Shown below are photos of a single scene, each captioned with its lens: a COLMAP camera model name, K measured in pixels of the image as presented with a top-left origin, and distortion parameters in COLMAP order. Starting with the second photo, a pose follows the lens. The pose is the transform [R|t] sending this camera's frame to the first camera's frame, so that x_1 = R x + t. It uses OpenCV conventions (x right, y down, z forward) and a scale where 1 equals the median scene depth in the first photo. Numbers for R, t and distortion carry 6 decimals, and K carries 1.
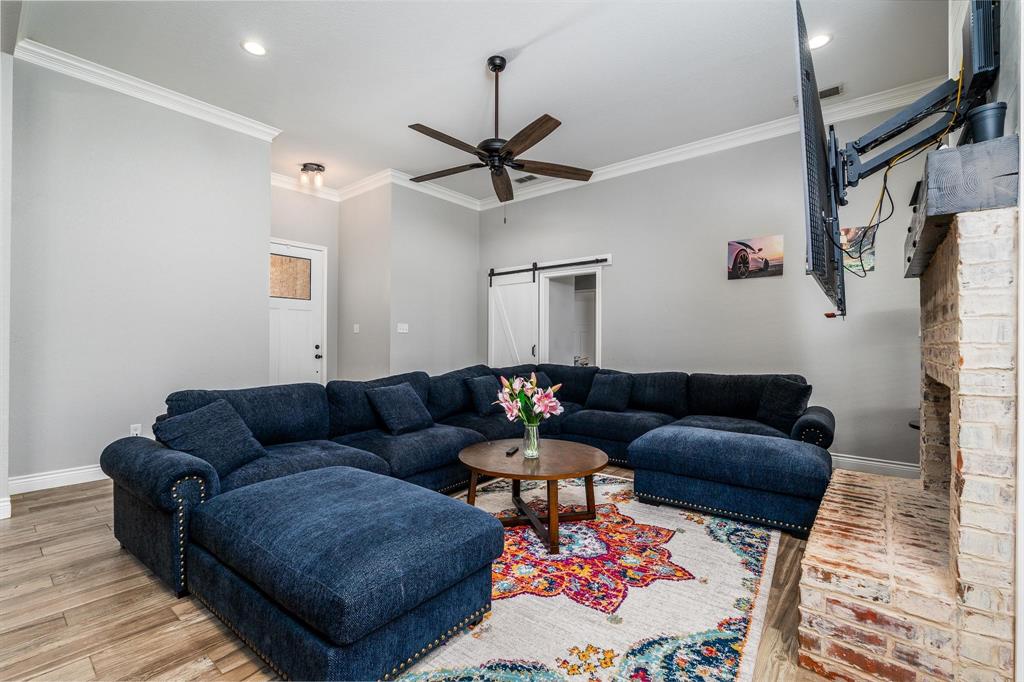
lens RADIAL K [[454.0, 0, 508.7], [0, 454.0, 344.4], [0, 0, 1]] dist [-0.001558, -0.000197]
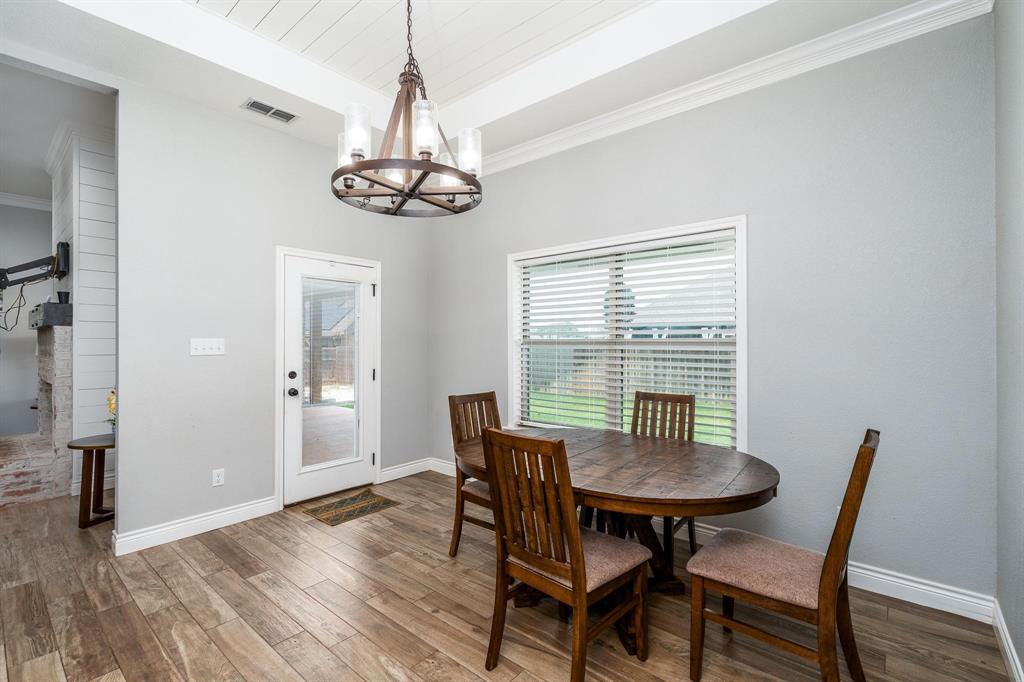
lens RADIAL K [[457.0, 0, 512.0], [0, 457.0, 341.0], [0, 0, 1]] dist [-0.004359, -0.000255]
pose [[0.014640, 0.001439, 0.999892, -0.392991], [0.007585, 0.999970, -0.001550, -0.032442], [-0.999864, 0.007607, 0.014628, -0.413207]]
